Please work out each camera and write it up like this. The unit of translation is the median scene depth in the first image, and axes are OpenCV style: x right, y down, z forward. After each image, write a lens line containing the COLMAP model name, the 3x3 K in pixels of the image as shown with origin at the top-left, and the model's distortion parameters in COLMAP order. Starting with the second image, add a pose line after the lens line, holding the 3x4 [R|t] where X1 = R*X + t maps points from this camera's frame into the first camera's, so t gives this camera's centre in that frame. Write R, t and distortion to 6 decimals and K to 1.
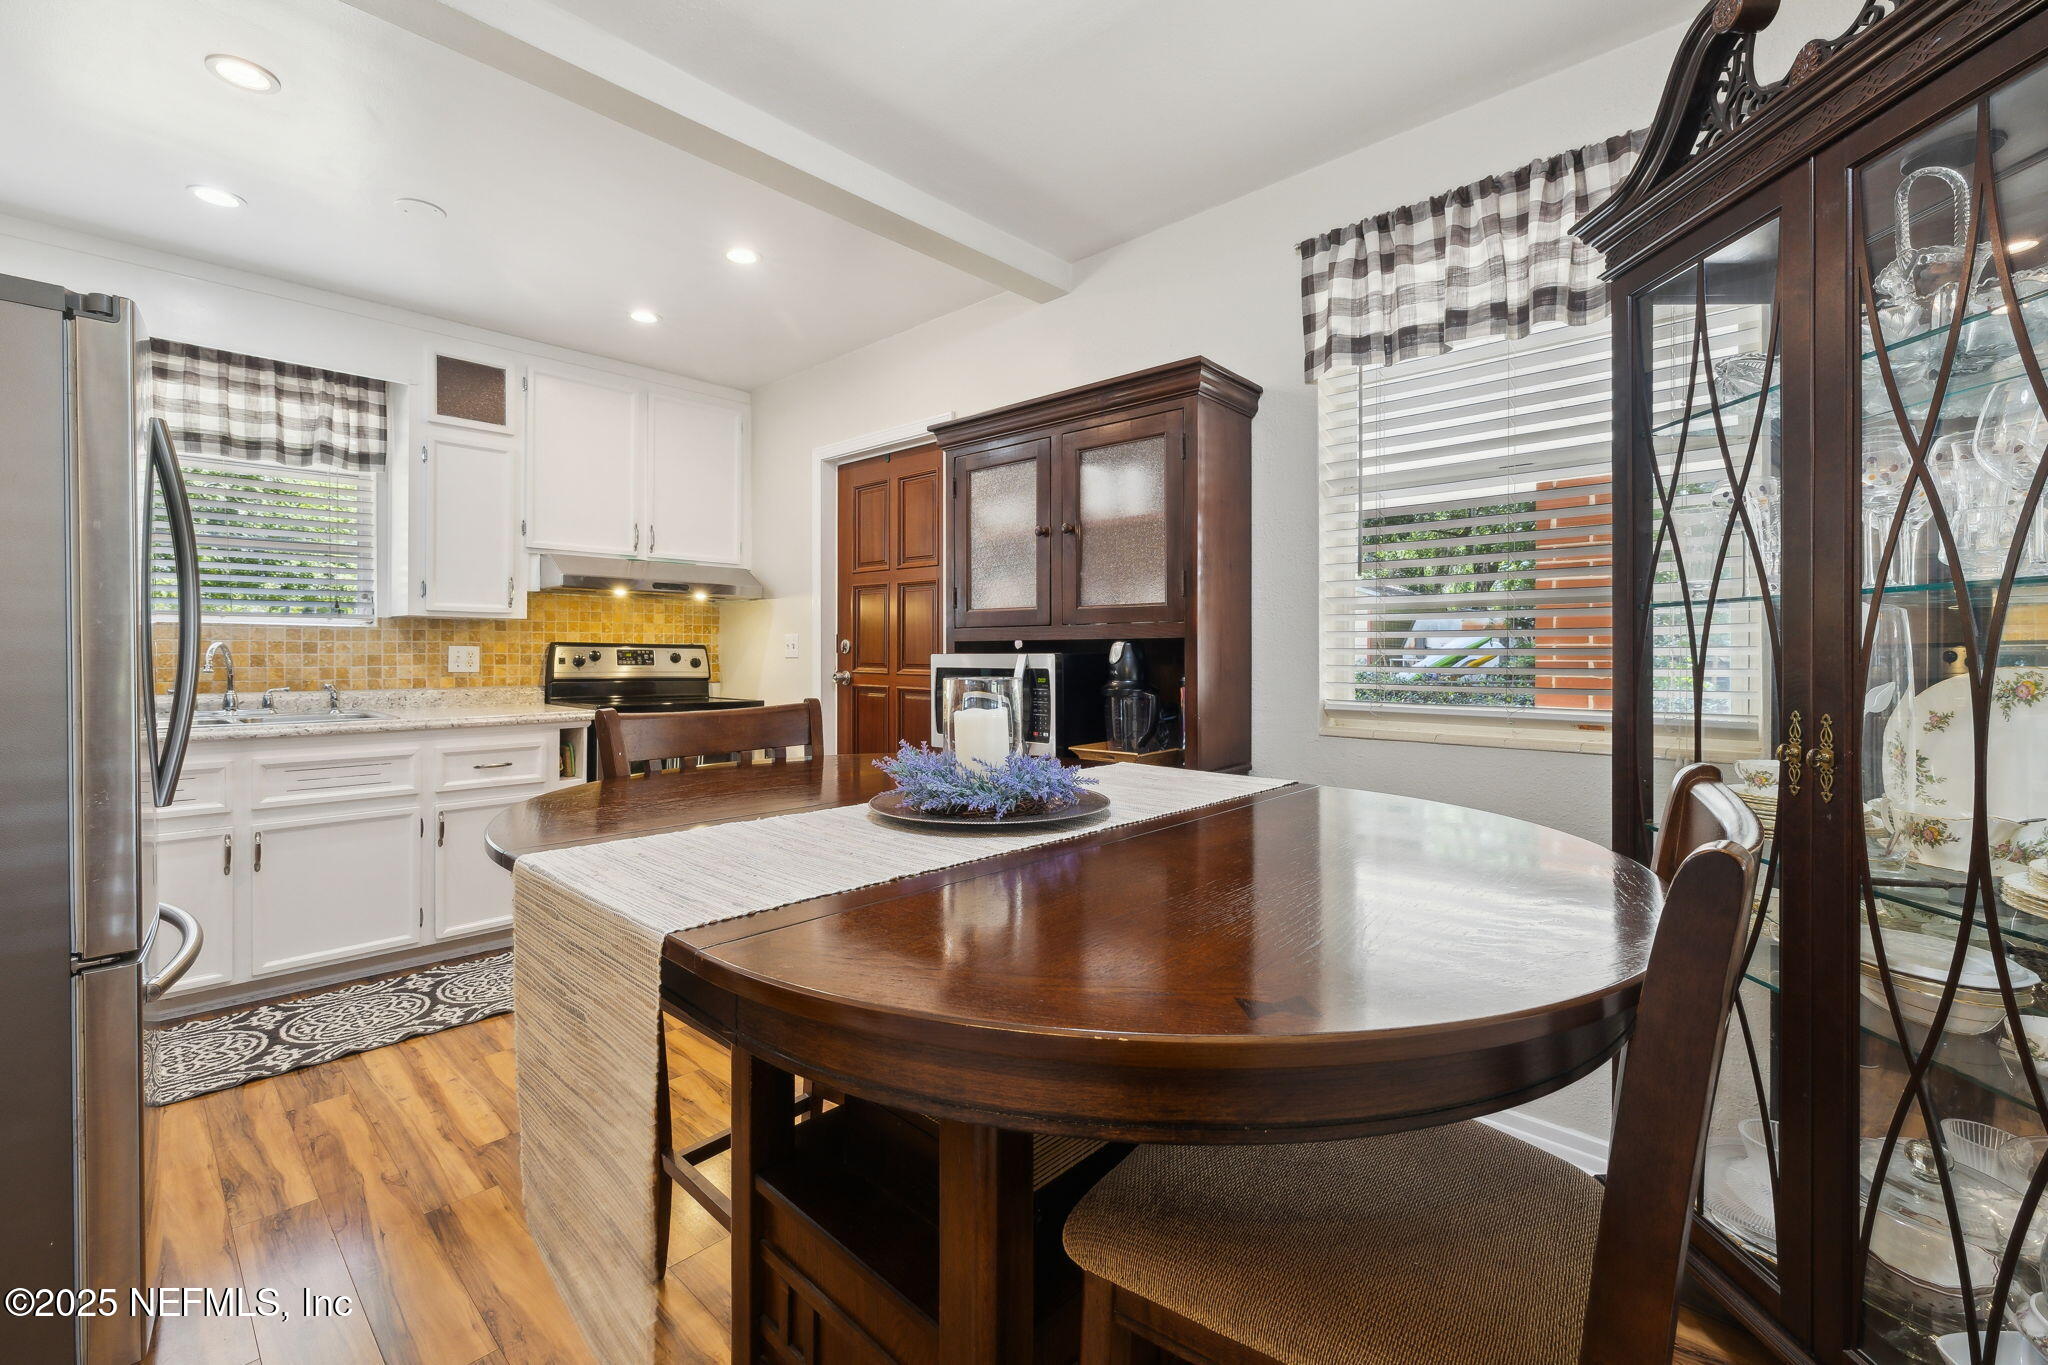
lens RADIAL K [[831.6, 0, 1027.8], [0, 831.6, 665.7], [0, 0, 1]] dist [0.000132, -0.000019]
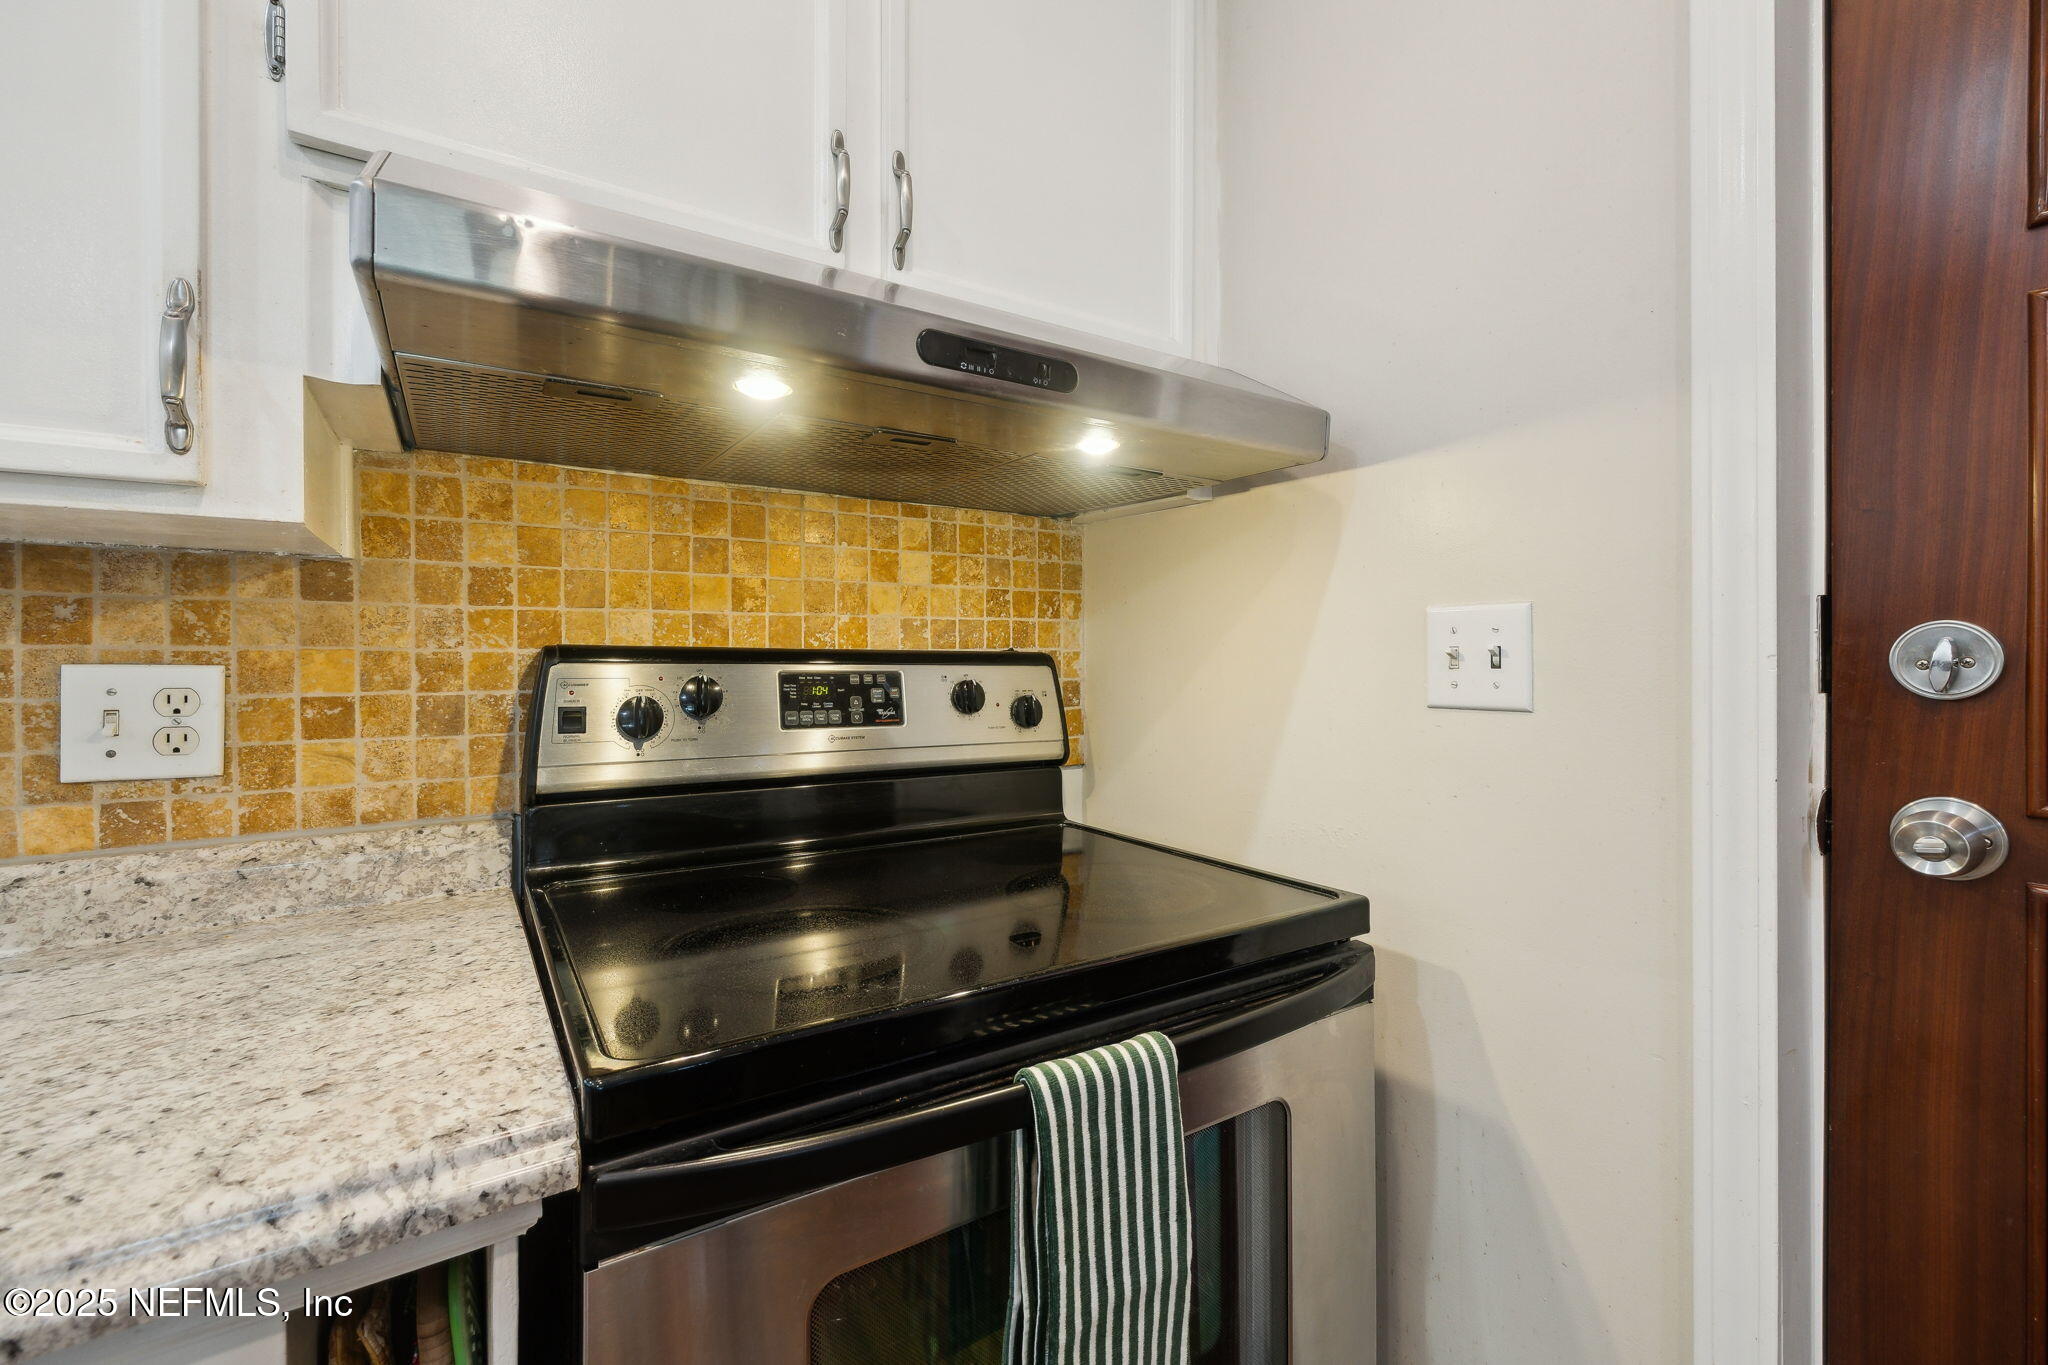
lens RADIAL K [[886.0, 0, 1026.5], [0, 886.0, 672.1], [0, 0, 1]] dist [0.000926, -0.000493]
pose [[0.966893, -0.001505, -0.255177, -0.344667], [0.001057, 0.999998, -0.001893, -0.018933], [0.255180, 0.001561, 0.966892, 0.747579]]
